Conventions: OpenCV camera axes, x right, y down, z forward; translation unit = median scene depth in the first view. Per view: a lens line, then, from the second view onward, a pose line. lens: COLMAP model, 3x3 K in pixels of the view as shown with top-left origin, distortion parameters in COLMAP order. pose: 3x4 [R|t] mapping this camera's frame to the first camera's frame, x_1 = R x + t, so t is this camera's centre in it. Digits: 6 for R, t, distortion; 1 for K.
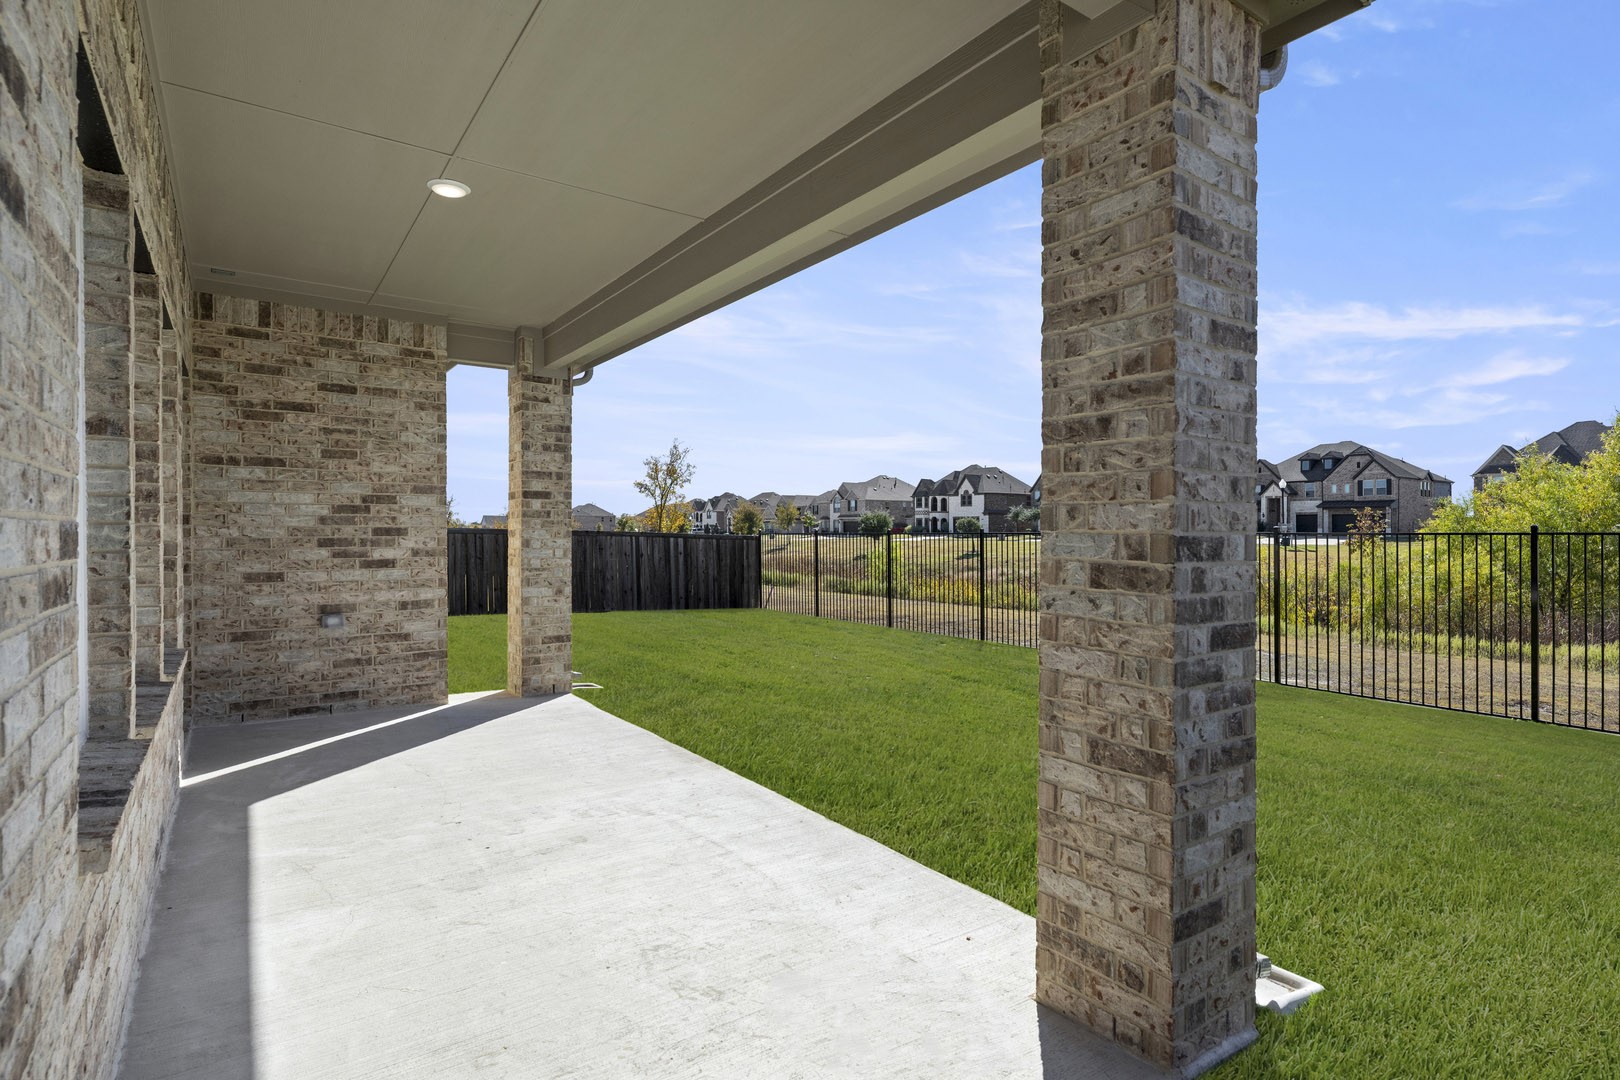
lens RADIAL K [[815.4, 0, 810.0], [0, 815.4, 540.0], [0, 0, 1]] dist [-0.001284, -0.000189]
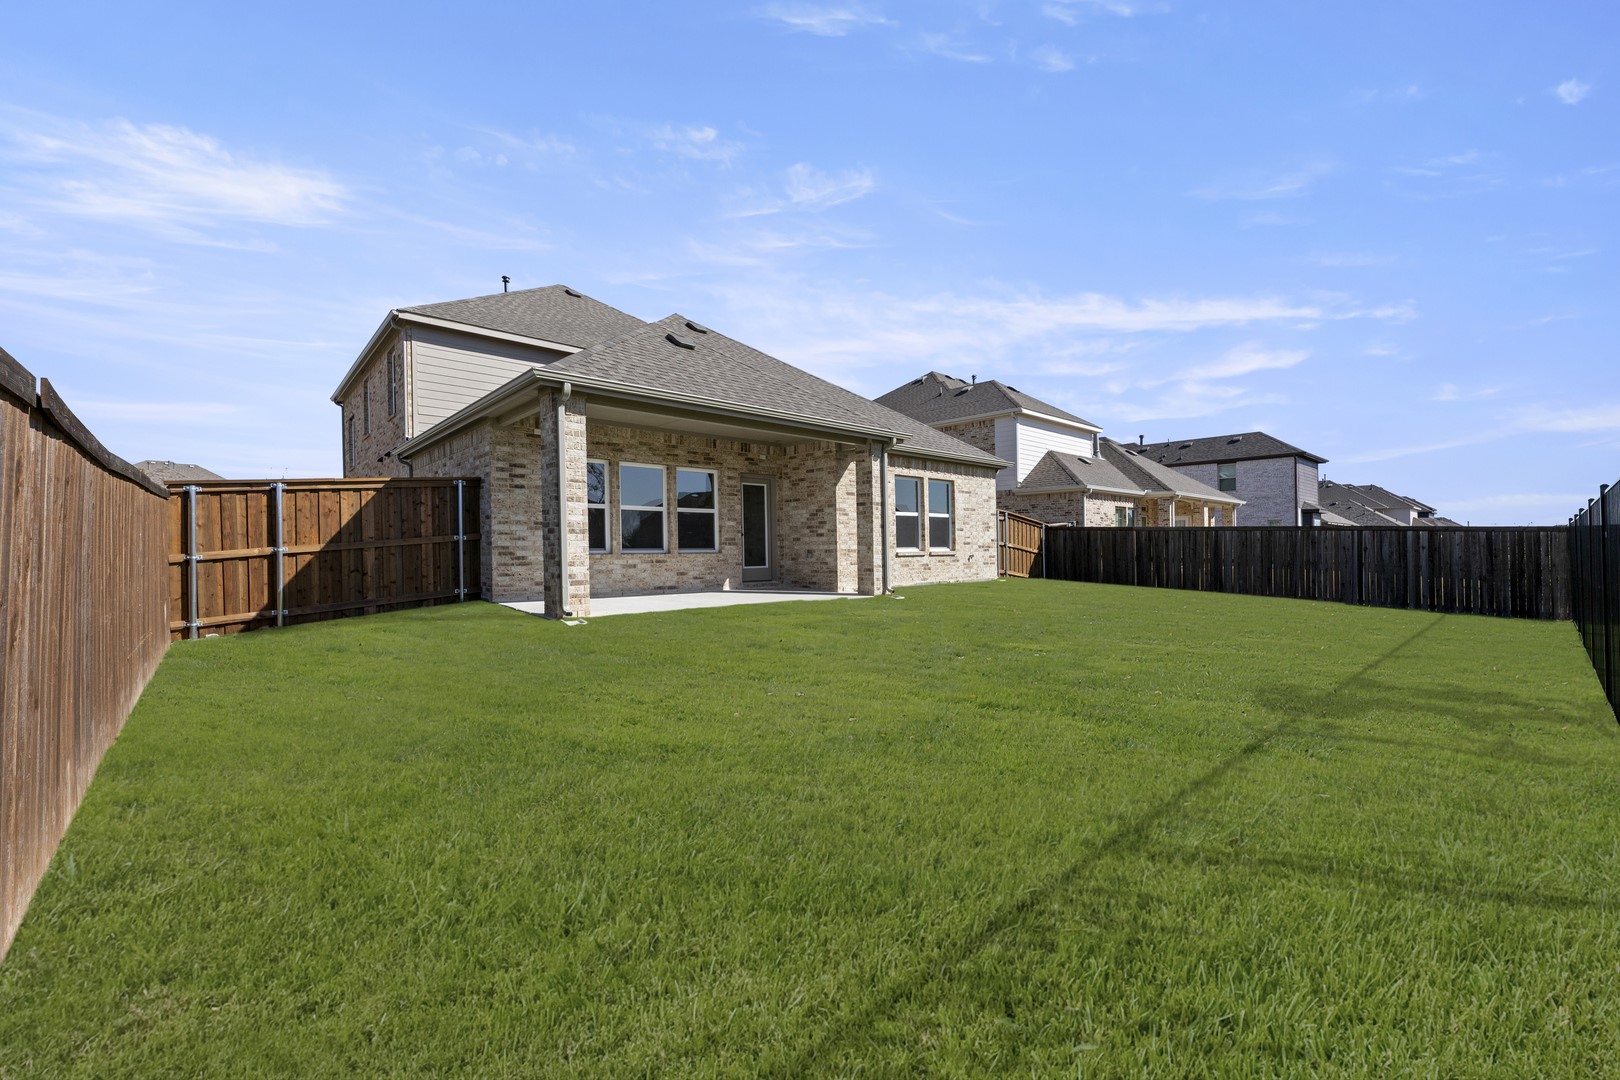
lens RADIAL K [[648.5, 0, 824.7], [0, 648.5, 538.7], [0, 0, 1]] dist [0.001319, 0.000011]
pose [[0.128301, -0.008062, -0.991702, 1.544415], [-0.009619, 0.999910, -0.009373, 0.060499], [0.991689, 0.010742, 0.128212, 0.744490]]
